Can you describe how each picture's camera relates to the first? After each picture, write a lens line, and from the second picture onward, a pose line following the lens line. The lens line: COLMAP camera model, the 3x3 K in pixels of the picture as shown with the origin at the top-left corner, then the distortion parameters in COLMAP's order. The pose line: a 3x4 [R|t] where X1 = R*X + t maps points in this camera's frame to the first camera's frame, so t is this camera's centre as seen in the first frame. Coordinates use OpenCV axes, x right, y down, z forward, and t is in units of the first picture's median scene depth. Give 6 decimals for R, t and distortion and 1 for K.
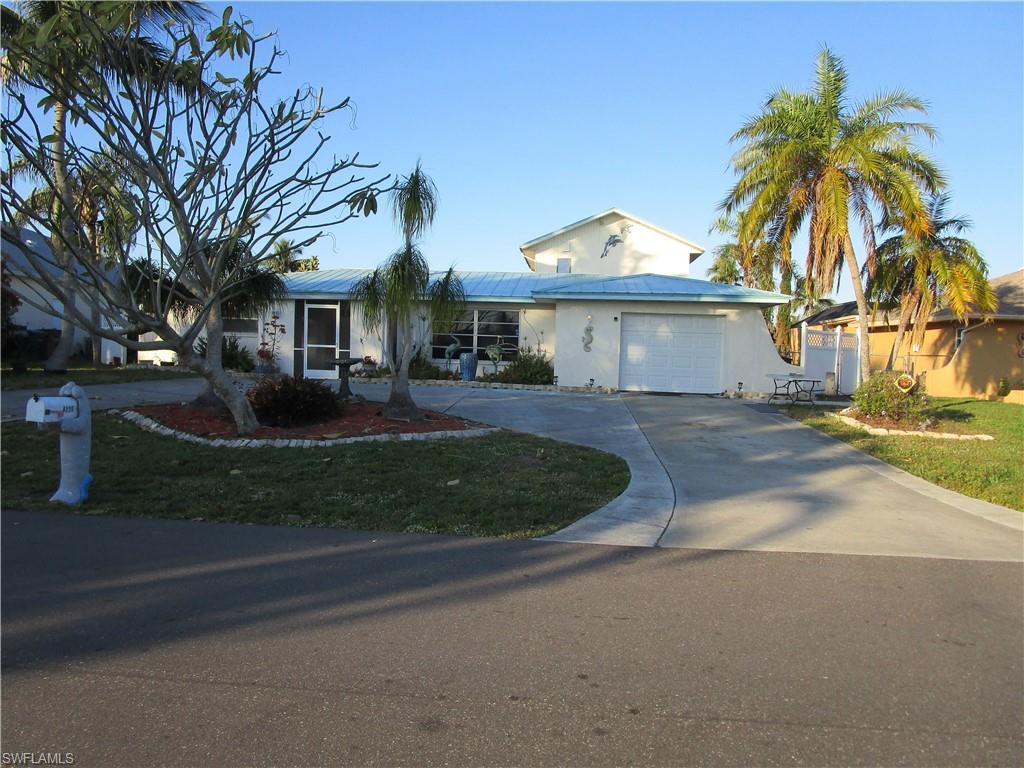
lens RADIAL K [[739.1, 0, 512.0], [0, 739.1, 384.0], [0, 0, 1]] dist [-0.013606, 0.004813]
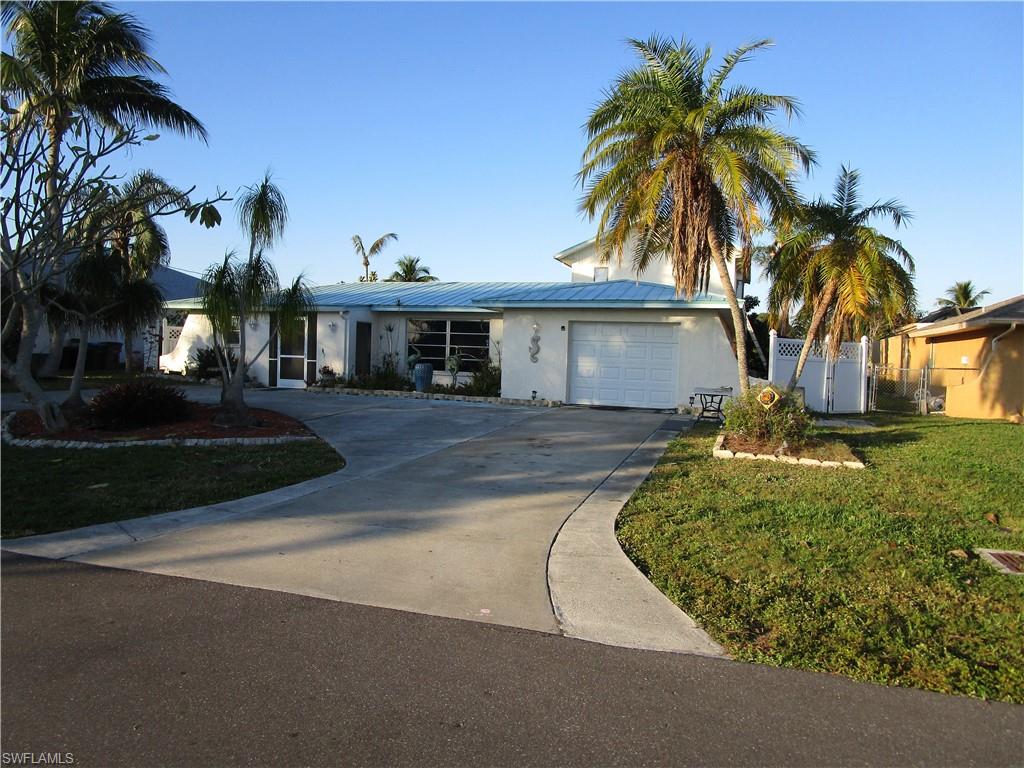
lens RADIAL K [[739.1, 0, 512.0], [0, 739.1, 384.0], [0, 0, 1]] dist [-0.013606, 0.004813]
pose [[0.972115, 0.010790, -0.234257, 0.297900], [-0.015599, 0.999704, -0.018682, 0.002053], [0.233986, 0.021815, 0.971995, 0.068454]]
